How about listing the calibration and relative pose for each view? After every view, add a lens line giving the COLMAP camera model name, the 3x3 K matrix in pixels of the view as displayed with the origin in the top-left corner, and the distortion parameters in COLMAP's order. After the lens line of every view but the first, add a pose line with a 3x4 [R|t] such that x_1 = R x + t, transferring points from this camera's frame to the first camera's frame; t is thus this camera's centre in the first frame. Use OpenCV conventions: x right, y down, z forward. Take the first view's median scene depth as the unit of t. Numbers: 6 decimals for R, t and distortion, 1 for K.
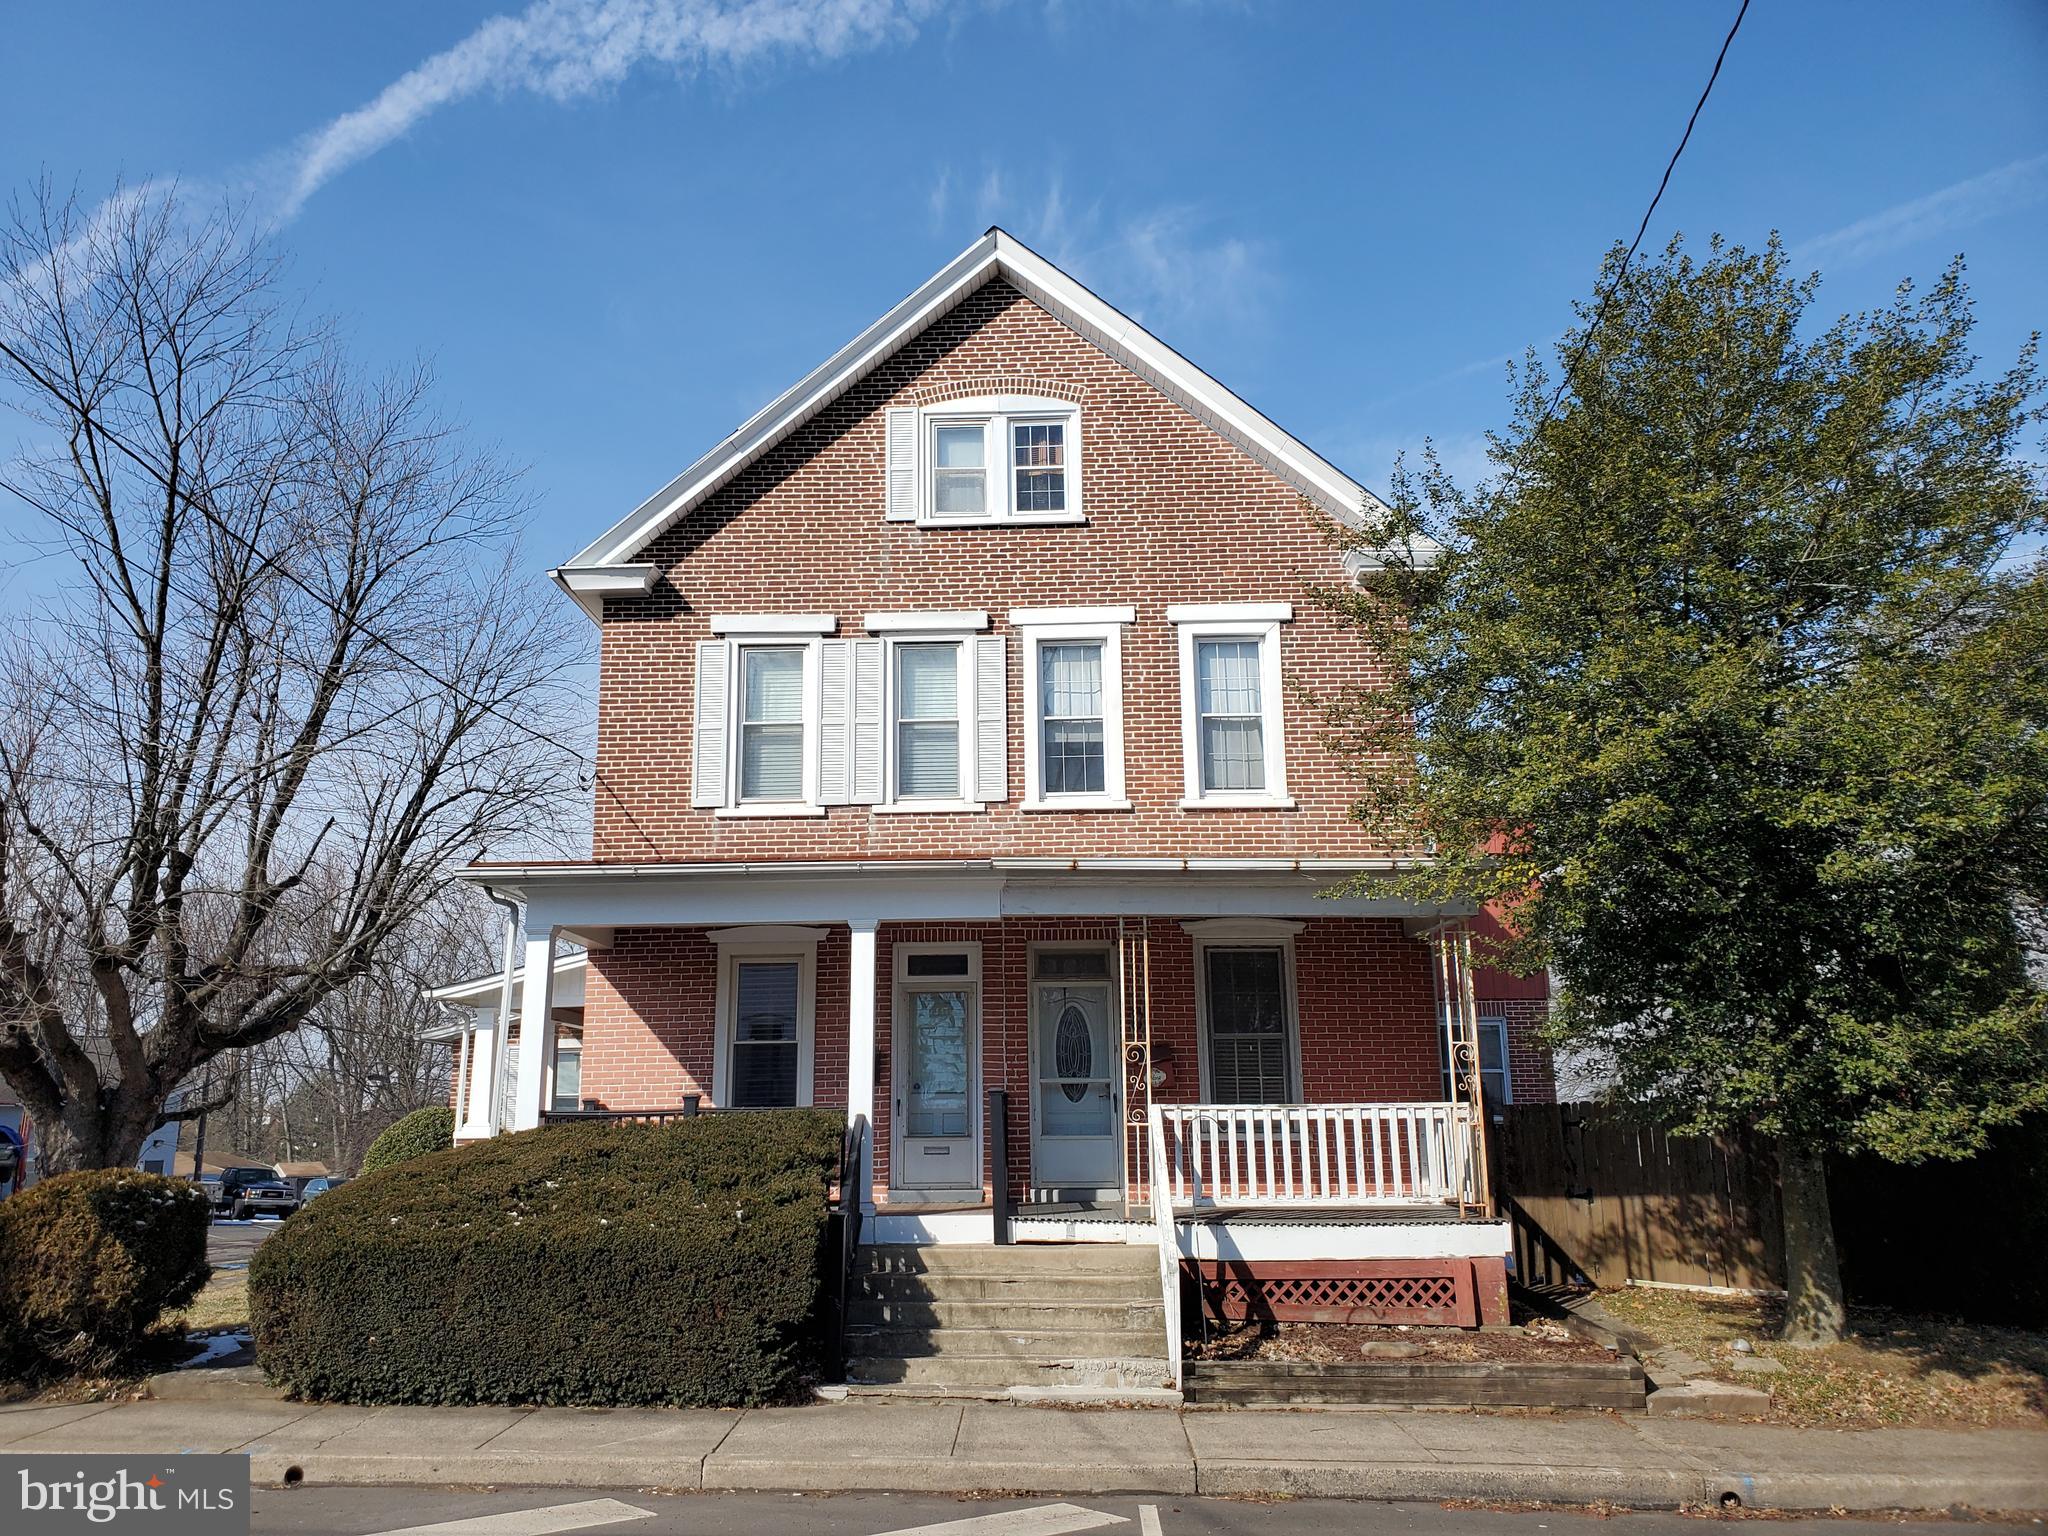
lens RADIAL K [[1585.1, 0, 1023.1], [0, 1585.1, 765.7], [0, 0, 1]] dist [0.029333, -0.013931]
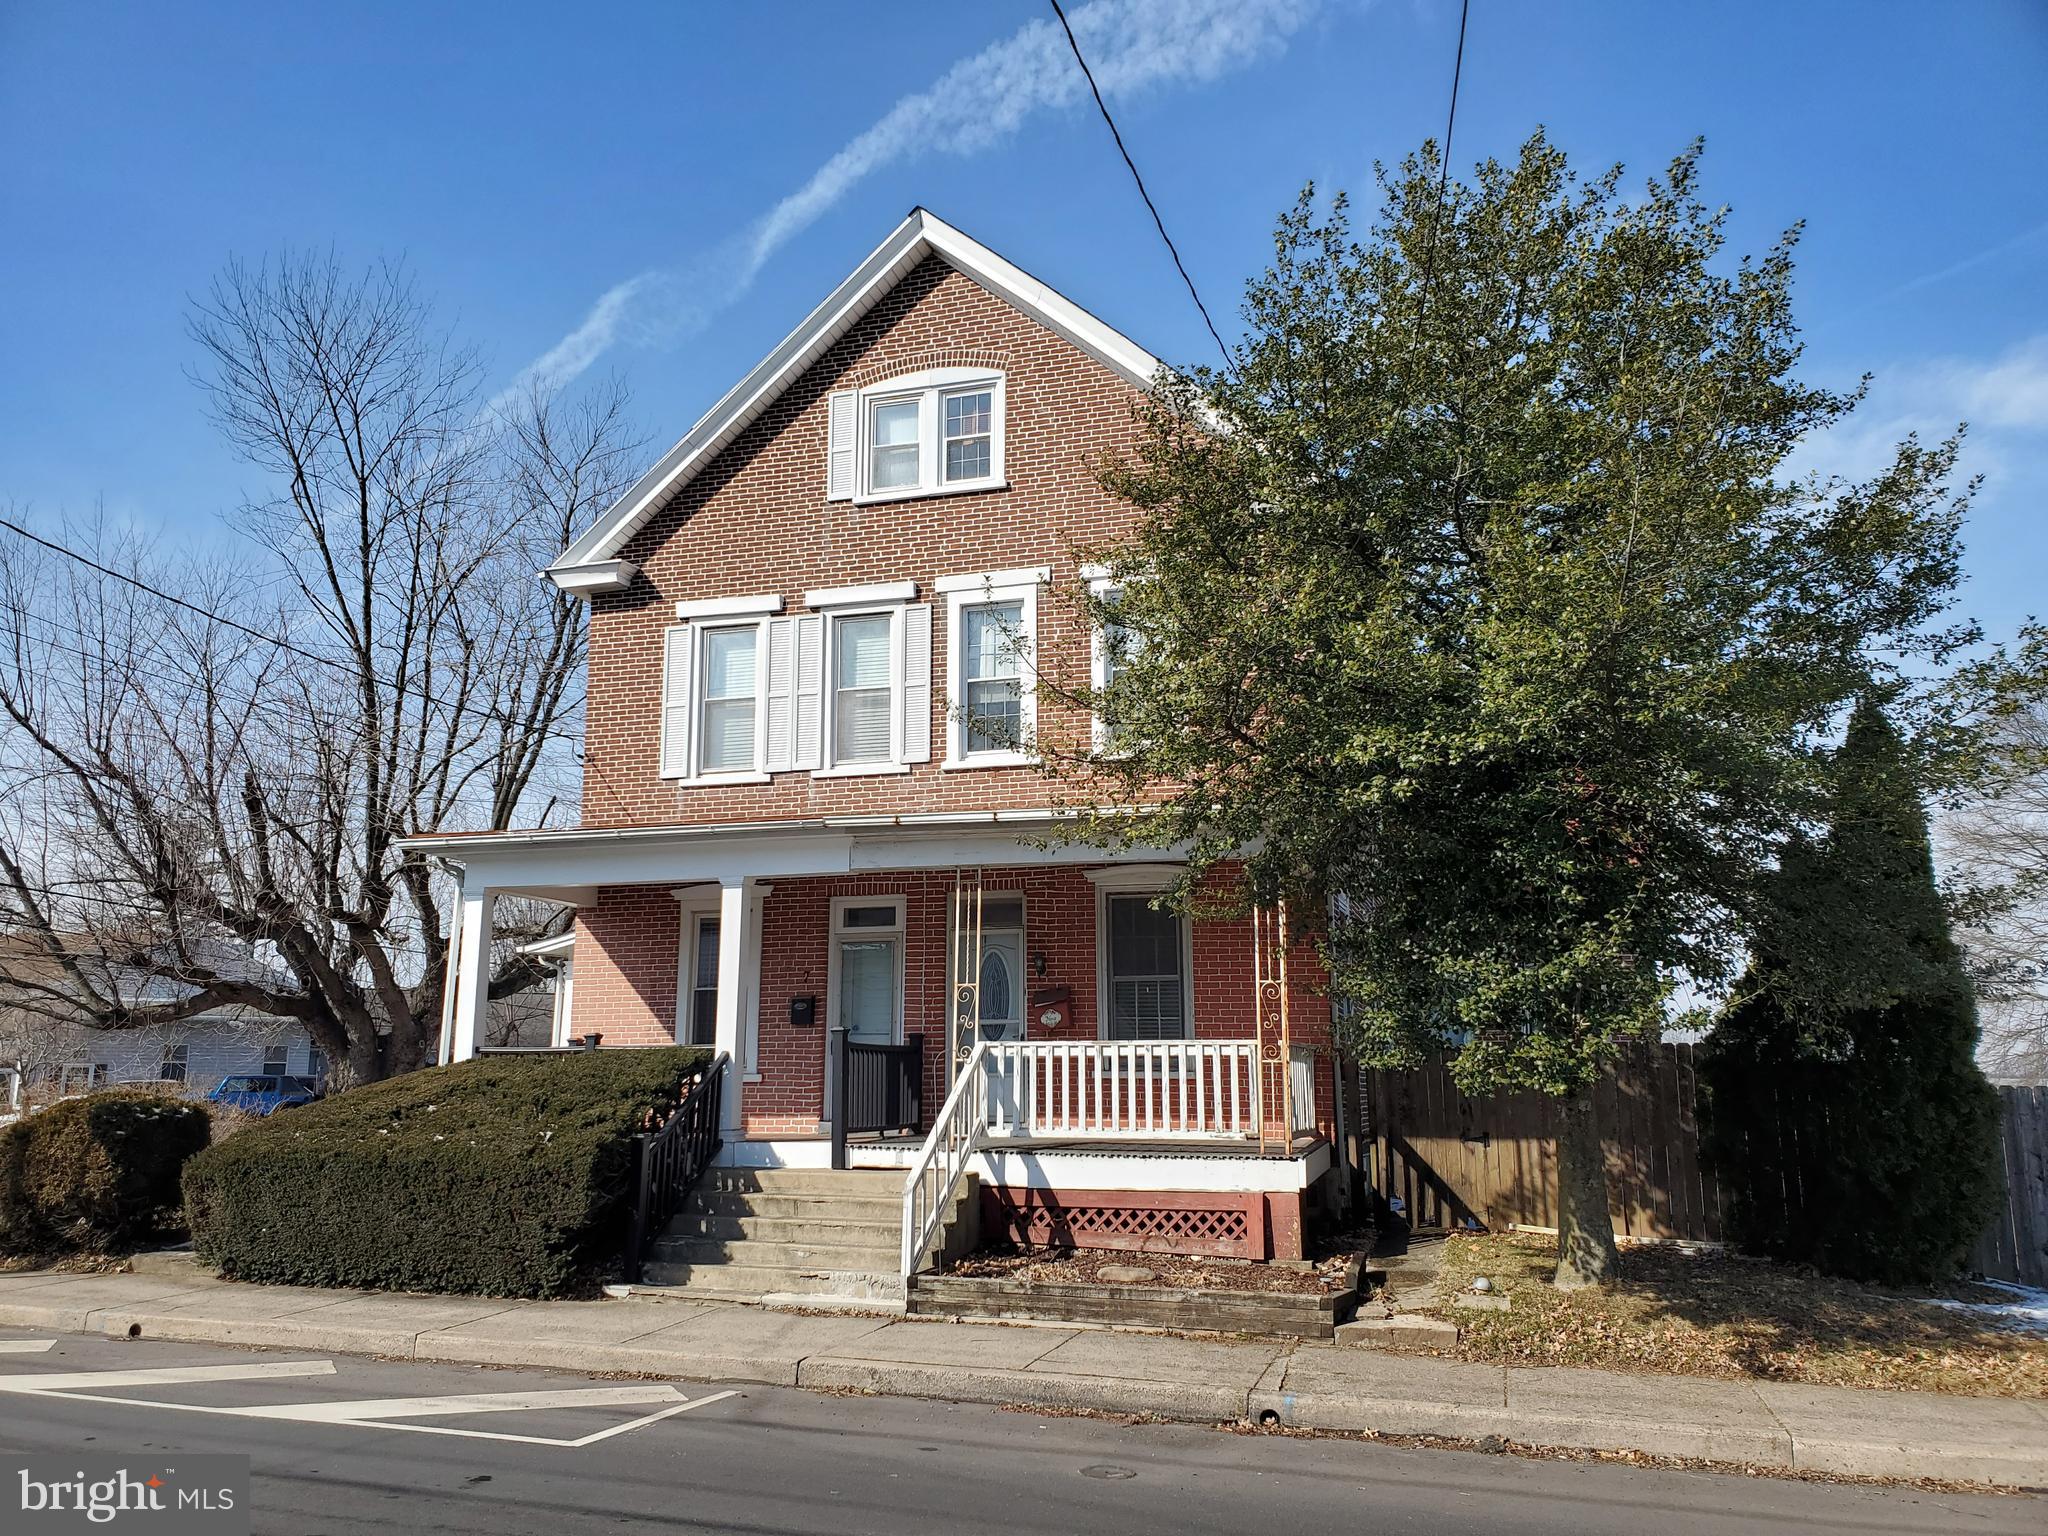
lens RADIAL K [[1585.1, 0, 1093.1], [0, 1585.1, 810.4], [0, 0, 1]] dist [0.029333, -0.013931]
pose [[0.966339, -0.034005, -0.255014, 0.431021], [0.047453, 0.997778, 0.046767, 0.013013], [0.252857, -0.057294, 0.965806, 0.008111]]
